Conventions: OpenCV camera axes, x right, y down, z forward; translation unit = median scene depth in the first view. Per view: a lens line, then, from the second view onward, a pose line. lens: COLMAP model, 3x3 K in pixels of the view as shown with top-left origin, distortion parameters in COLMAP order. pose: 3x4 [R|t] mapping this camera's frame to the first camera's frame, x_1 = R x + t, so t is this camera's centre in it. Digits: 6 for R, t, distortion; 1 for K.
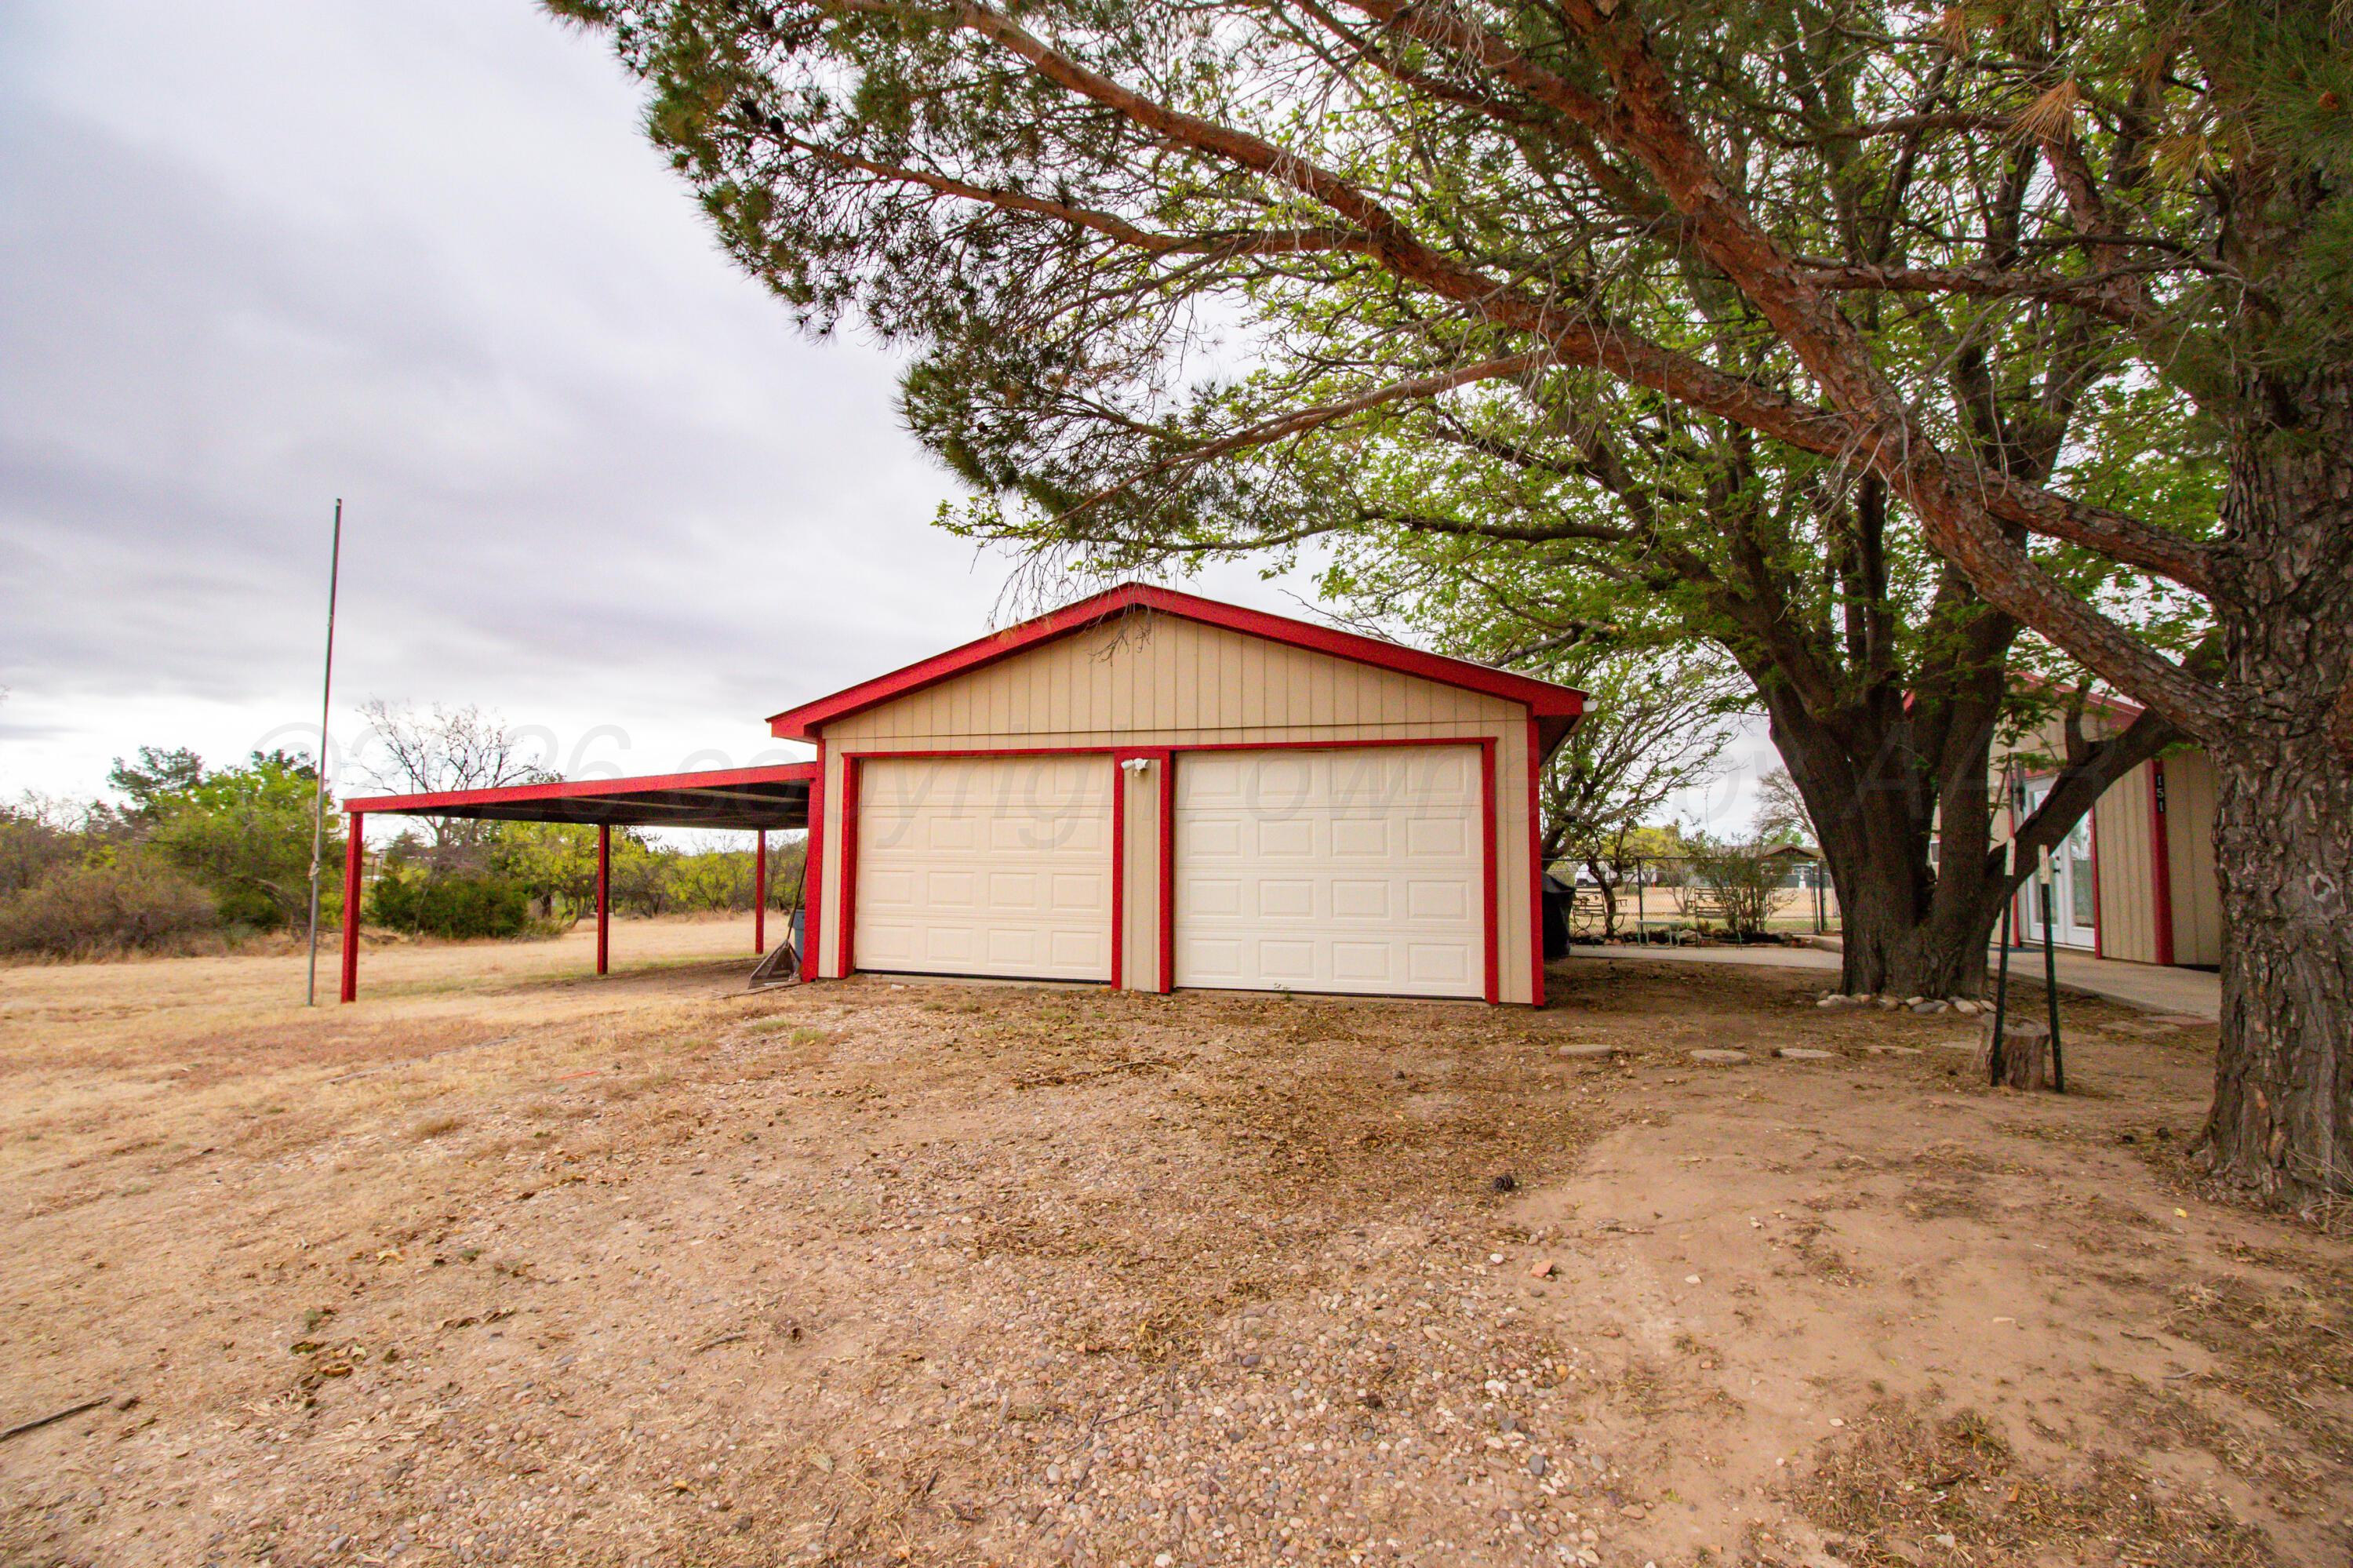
lens RADIAL K [[1083.8, 0, 1155.5], [0, 1083.8, 775.9], [0, 0, 1]] dist [0.001365, -0.010500]
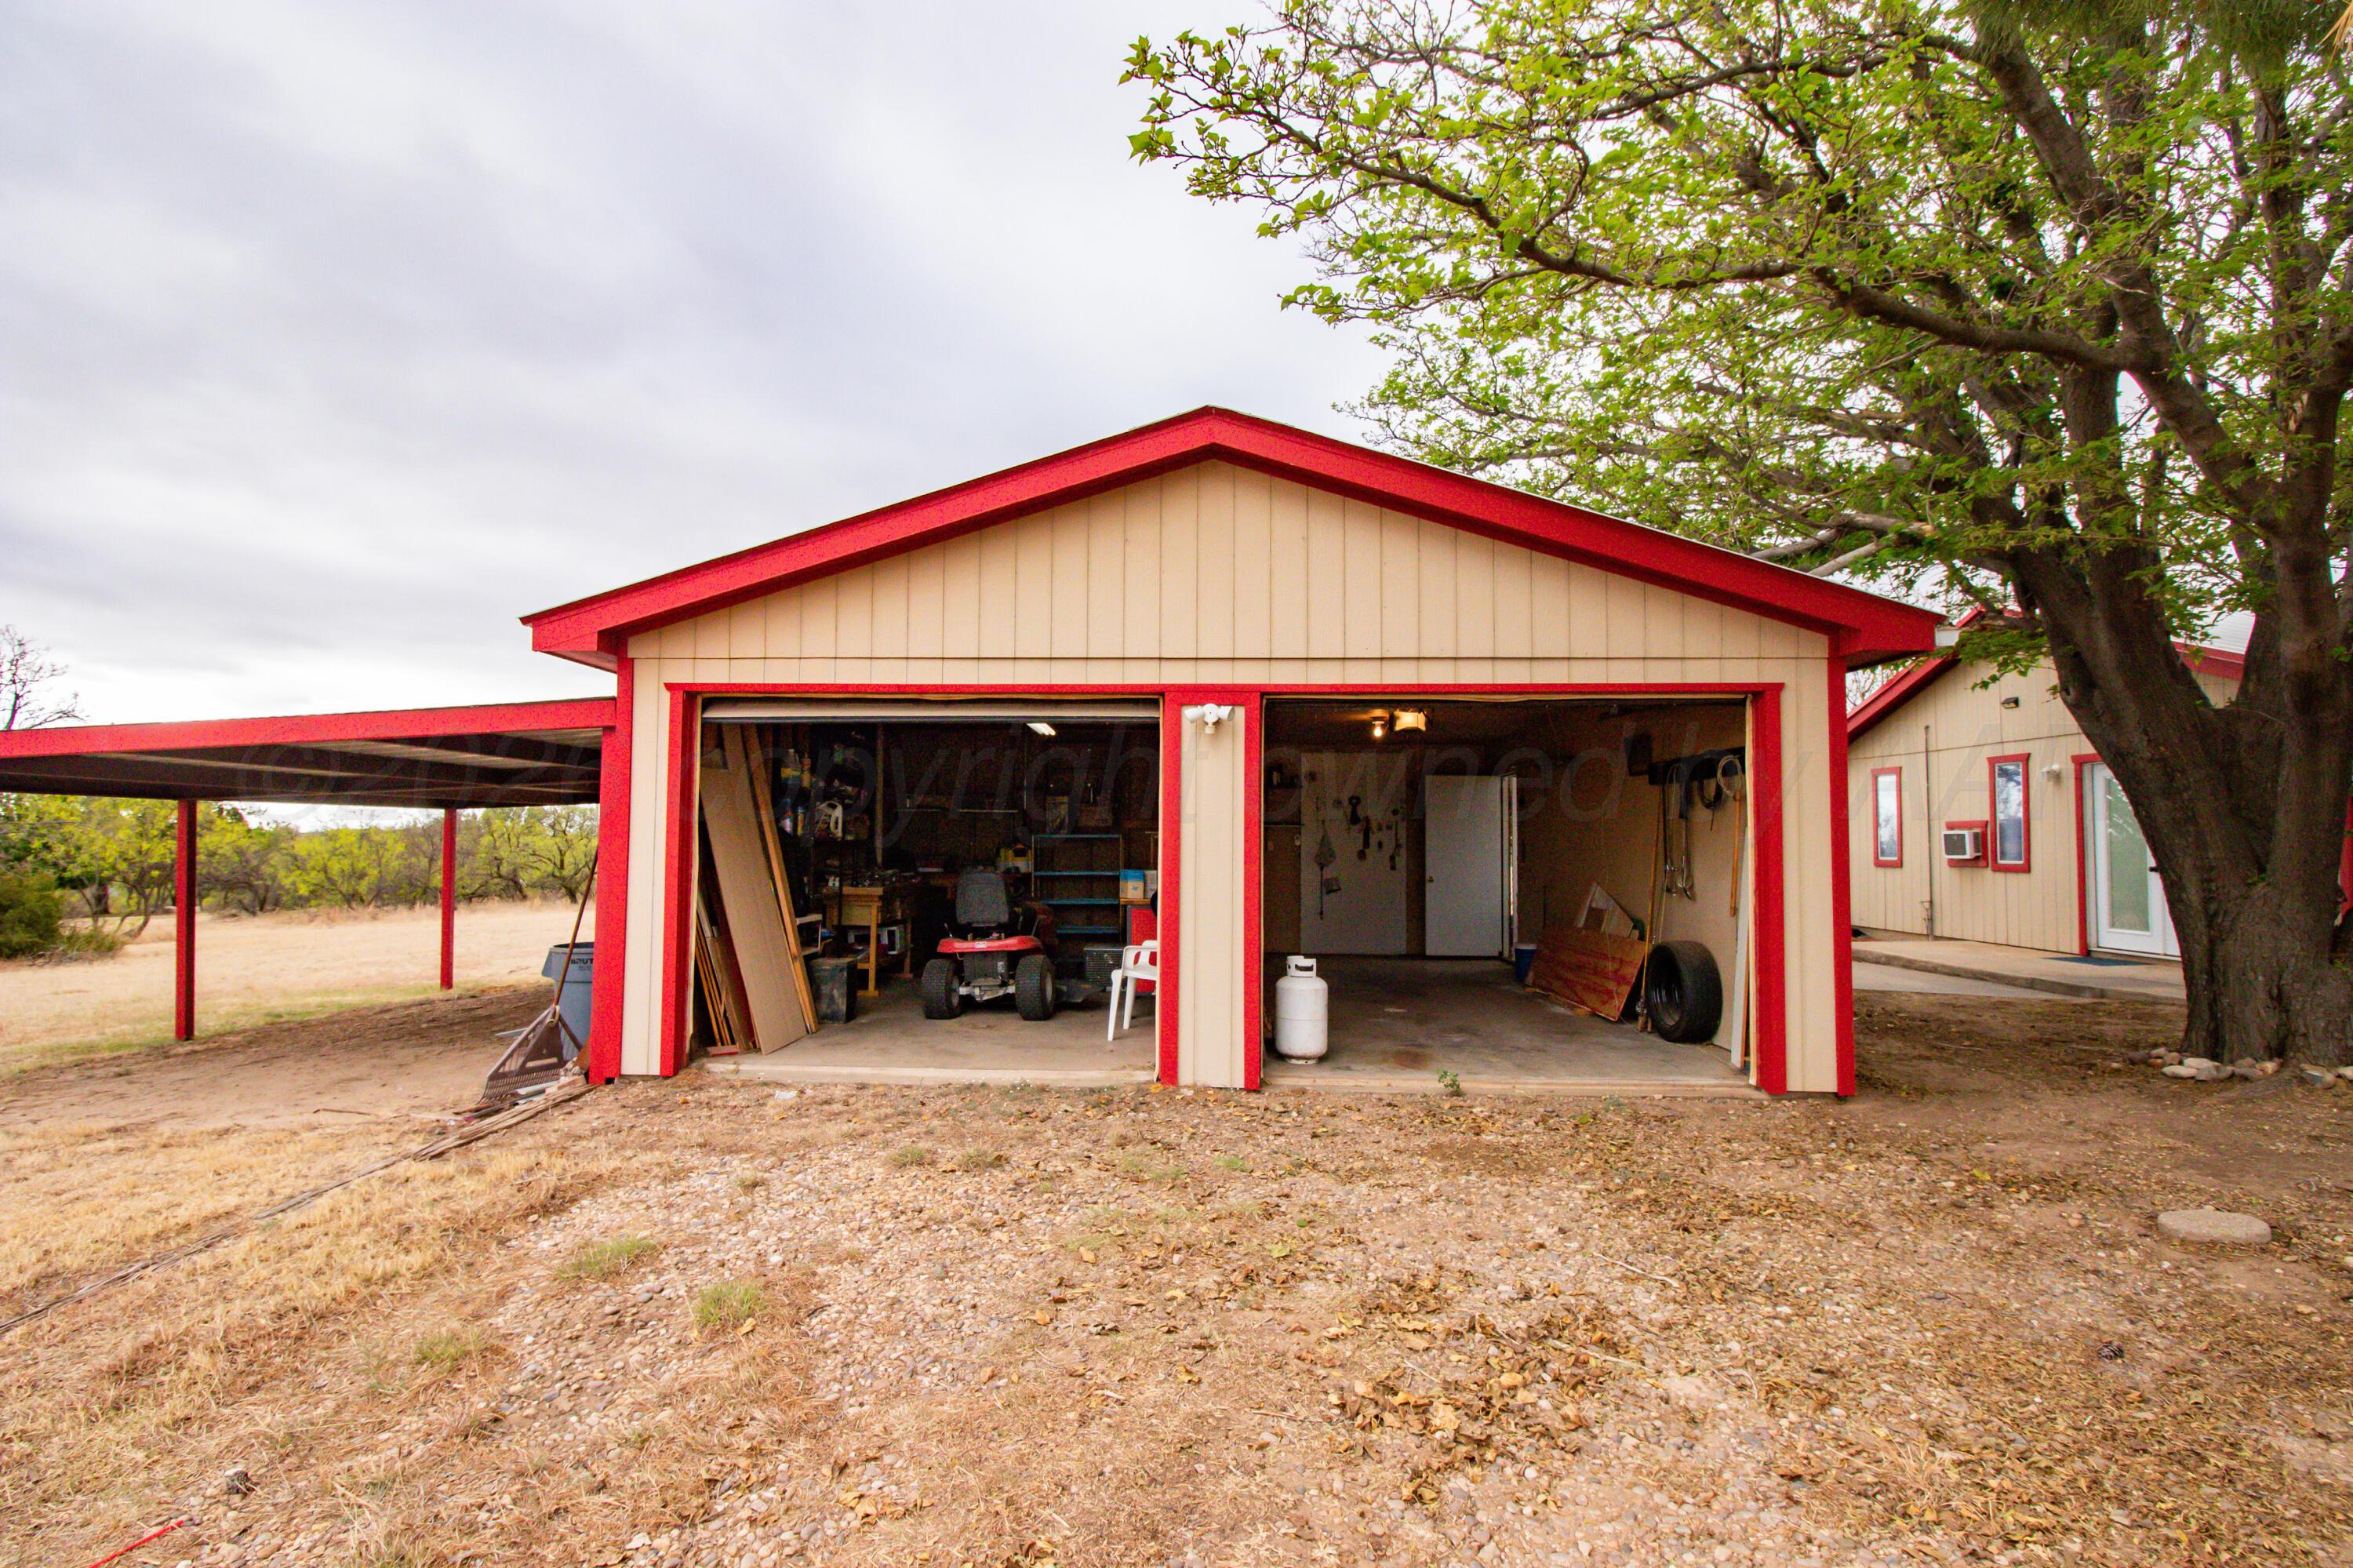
lens RADIAL K [[1147.0, 0, 1143.9], [0, 1147.0, 790.8], [0, 0, 1]] dist [-0.005878, -0.001241]
pose [[0.973990, 0.008608, 0.226428, -0.077501], [-0.017129, 0.999216, 0.035692, 0.003986], [-0.225943, -0.038643, 0.973374, 0.152520]]
